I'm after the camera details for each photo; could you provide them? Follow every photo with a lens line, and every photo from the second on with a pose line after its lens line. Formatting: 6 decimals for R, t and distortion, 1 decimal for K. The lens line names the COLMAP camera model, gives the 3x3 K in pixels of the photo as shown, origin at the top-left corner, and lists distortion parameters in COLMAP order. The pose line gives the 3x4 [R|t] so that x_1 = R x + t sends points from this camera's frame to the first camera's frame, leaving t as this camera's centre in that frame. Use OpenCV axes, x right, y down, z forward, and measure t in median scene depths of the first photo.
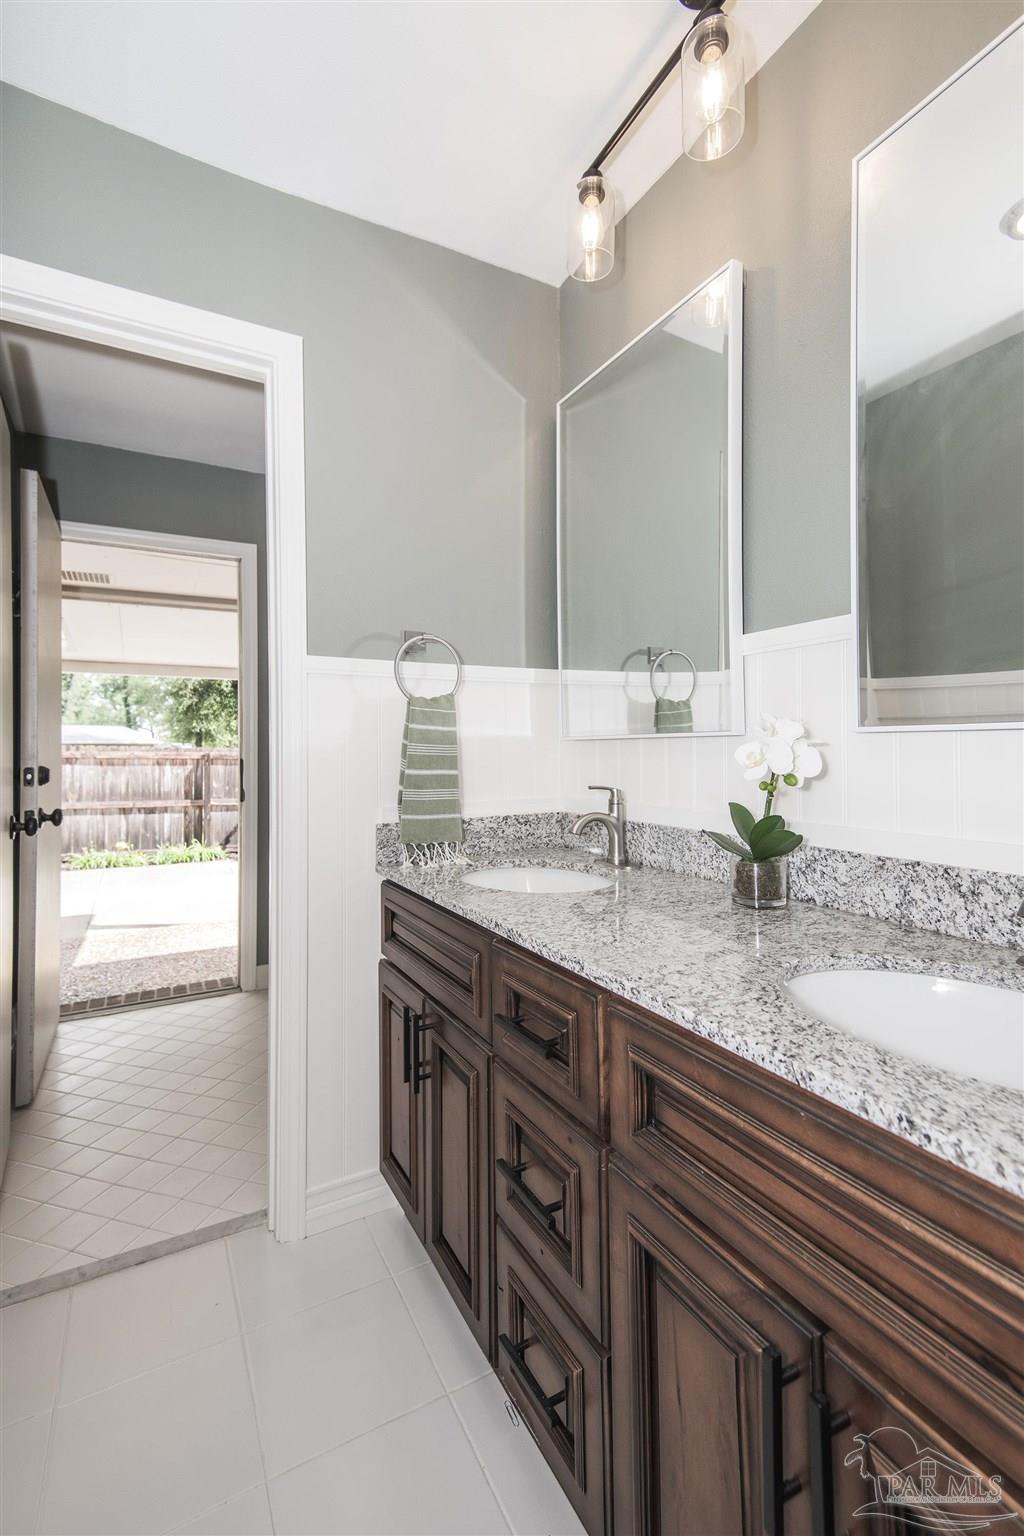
lens RADIAL K [[692.9, 0, 508.9], [0, 692.9, 733.4], [0, 0, 1]] dist [0.034295, -0.018583]
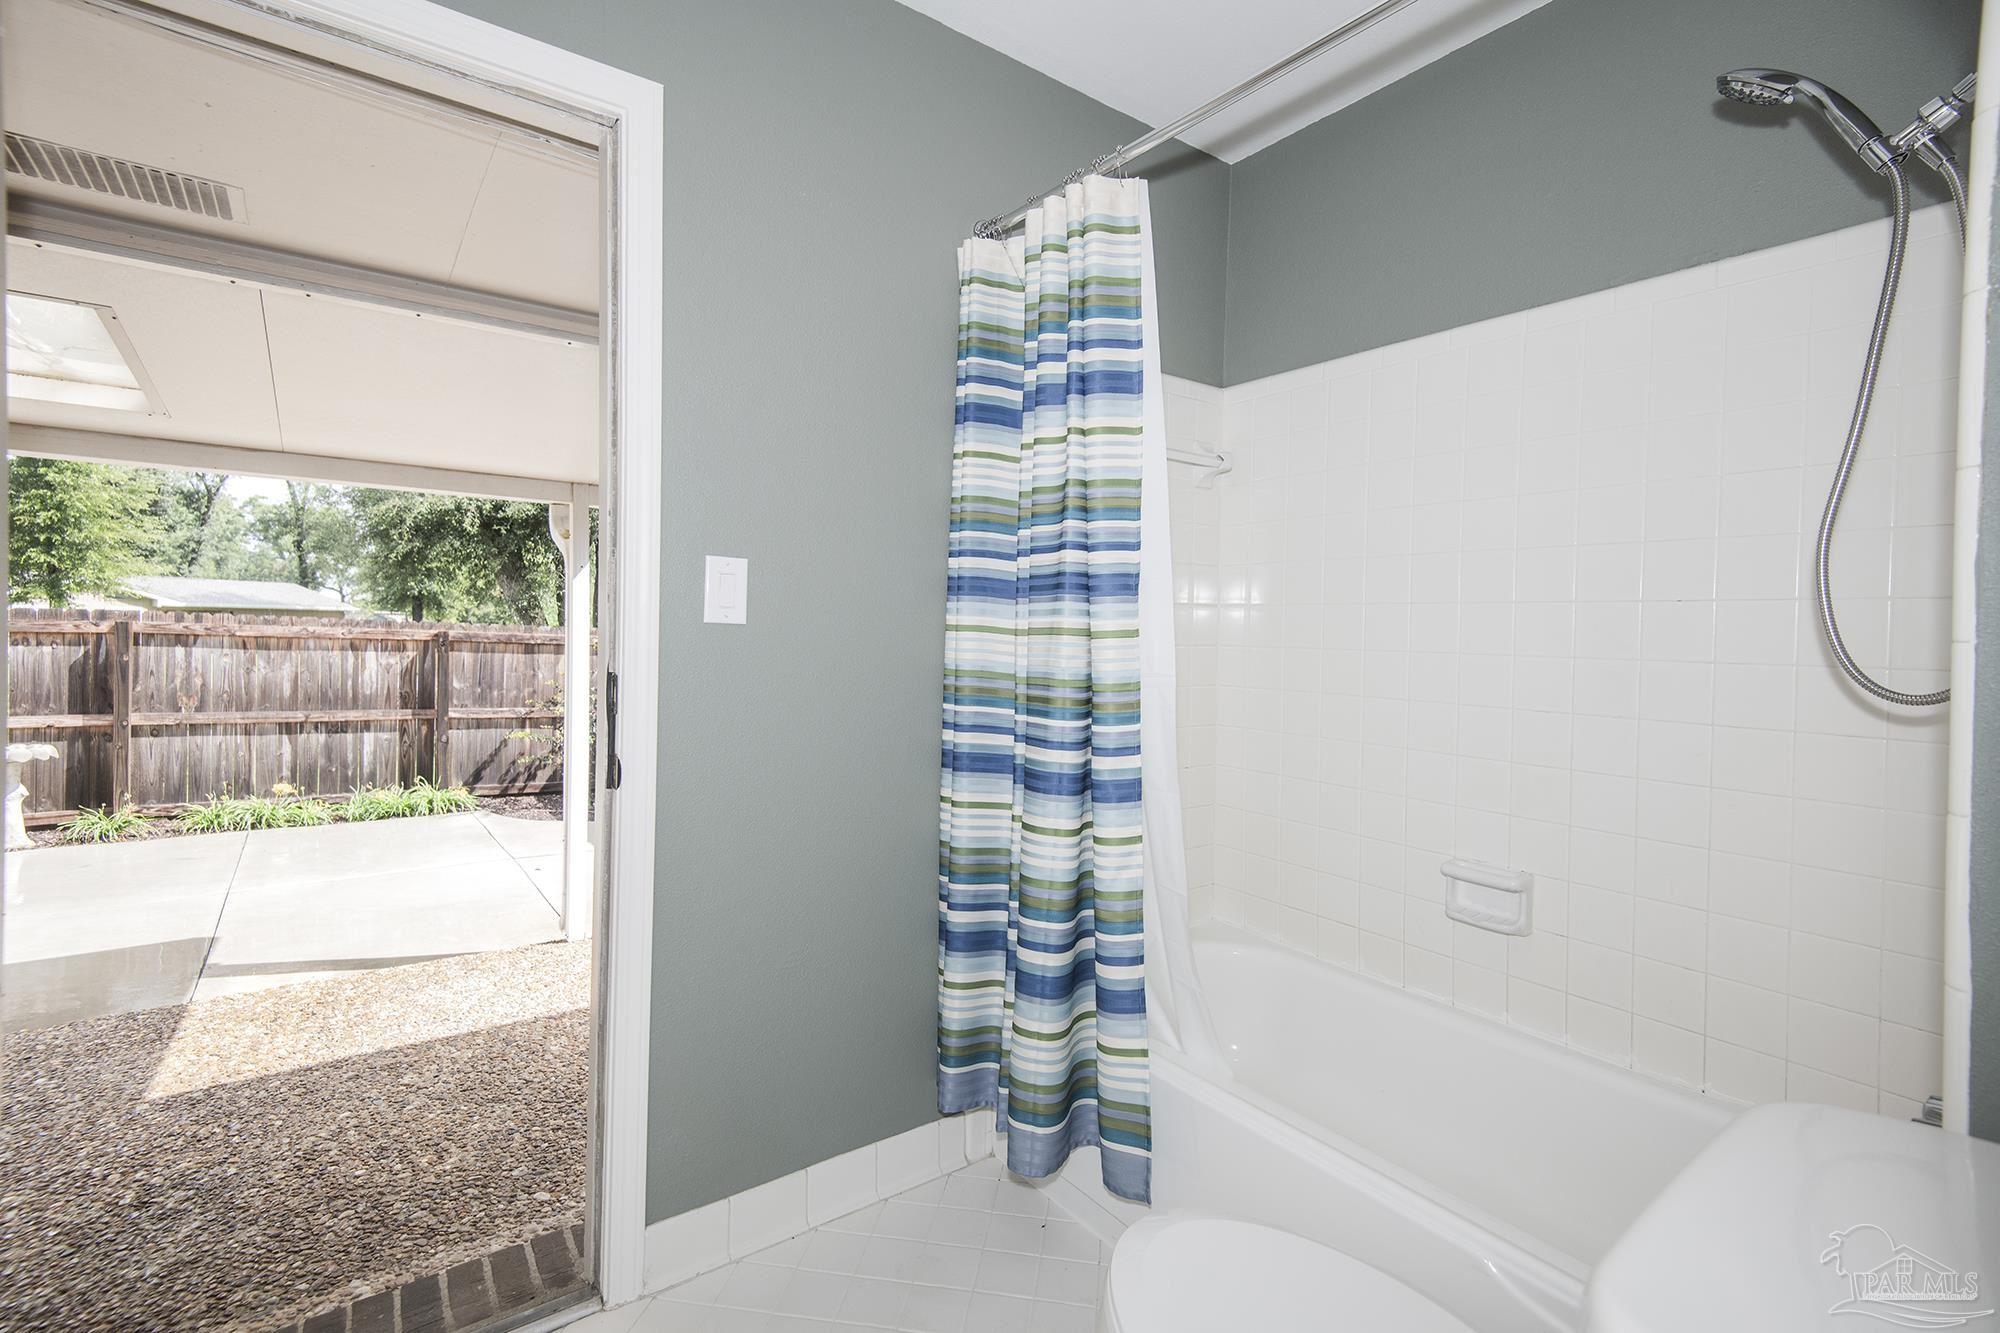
lens RADIAL K [[902.3, 0, 991.8], [0, 902.3, 636.6], [0, 0, 1]] dist [0.034295, -0.018583]
pose [[0.989019, 0.023061, 0.145981, -0.084561], [-0.027098, 0.999302, 0.025727, 0.000019], [-0.145286, -0.029400, 0.988953, 0.164890]]
